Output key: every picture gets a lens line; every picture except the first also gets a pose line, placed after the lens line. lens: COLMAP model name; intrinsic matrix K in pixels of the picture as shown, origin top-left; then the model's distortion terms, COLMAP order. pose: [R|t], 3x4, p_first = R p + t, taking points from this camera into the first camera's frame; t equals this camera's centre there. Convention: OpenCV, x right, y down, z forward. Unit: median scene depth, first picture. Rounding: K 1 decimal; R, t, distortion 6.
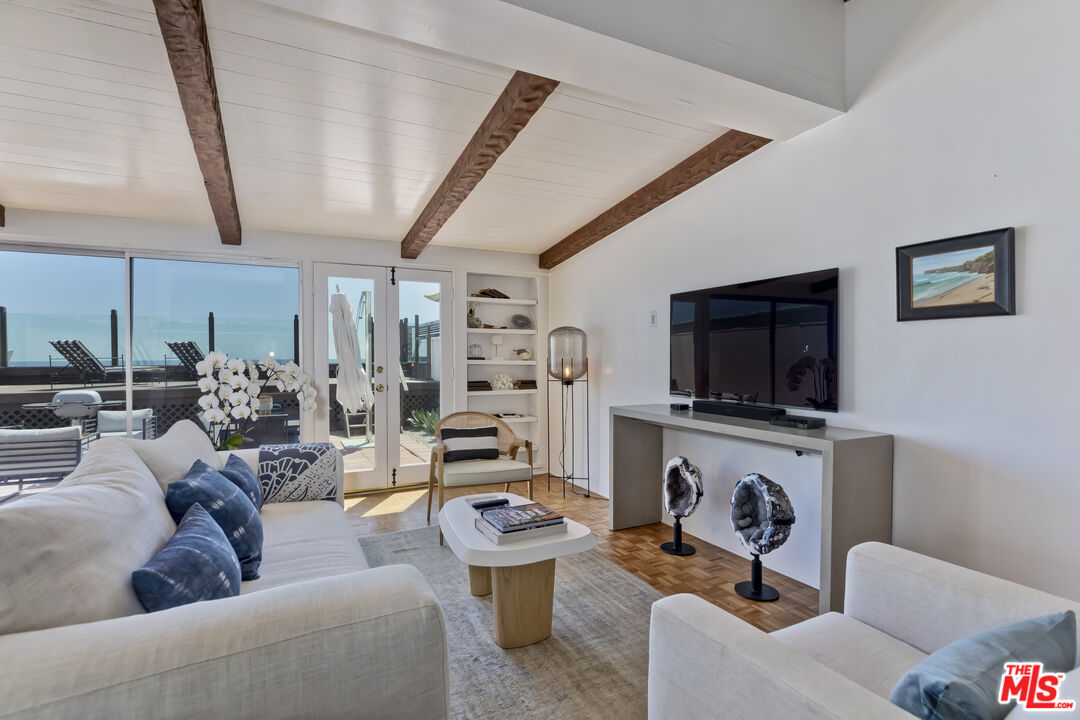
lens RADIAL K [[515.5, 0, 539.3], [0, 515.5, 356.0], [0, 0, 1]] dist [-0.030231, 0.000096]
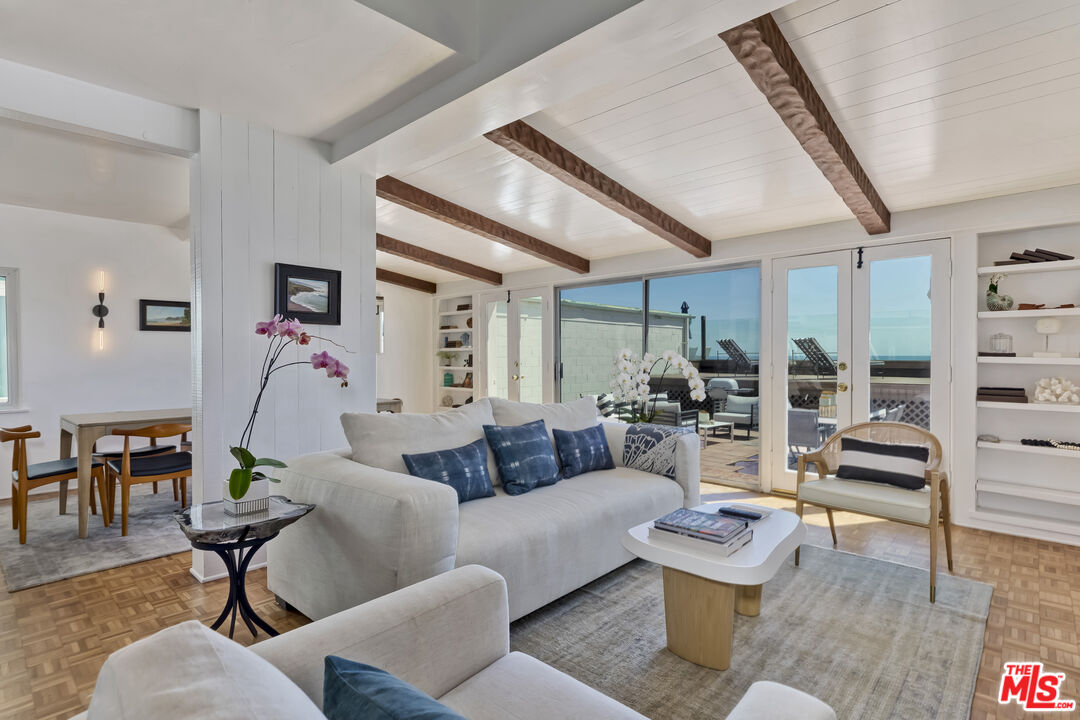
lens RADIAL K [[532.9, 0, 536.4], [0, 532.9, 355.2], [0, 0, 1]] dist [-0.001841, -0.000367]
pose [[0.354836, 0.005498, -0.934912, 0.368878], [0.001917, 0.999976, 0.006609, -0.000207], [0.934926, -0.004137, 0.354817, 0.184533]]
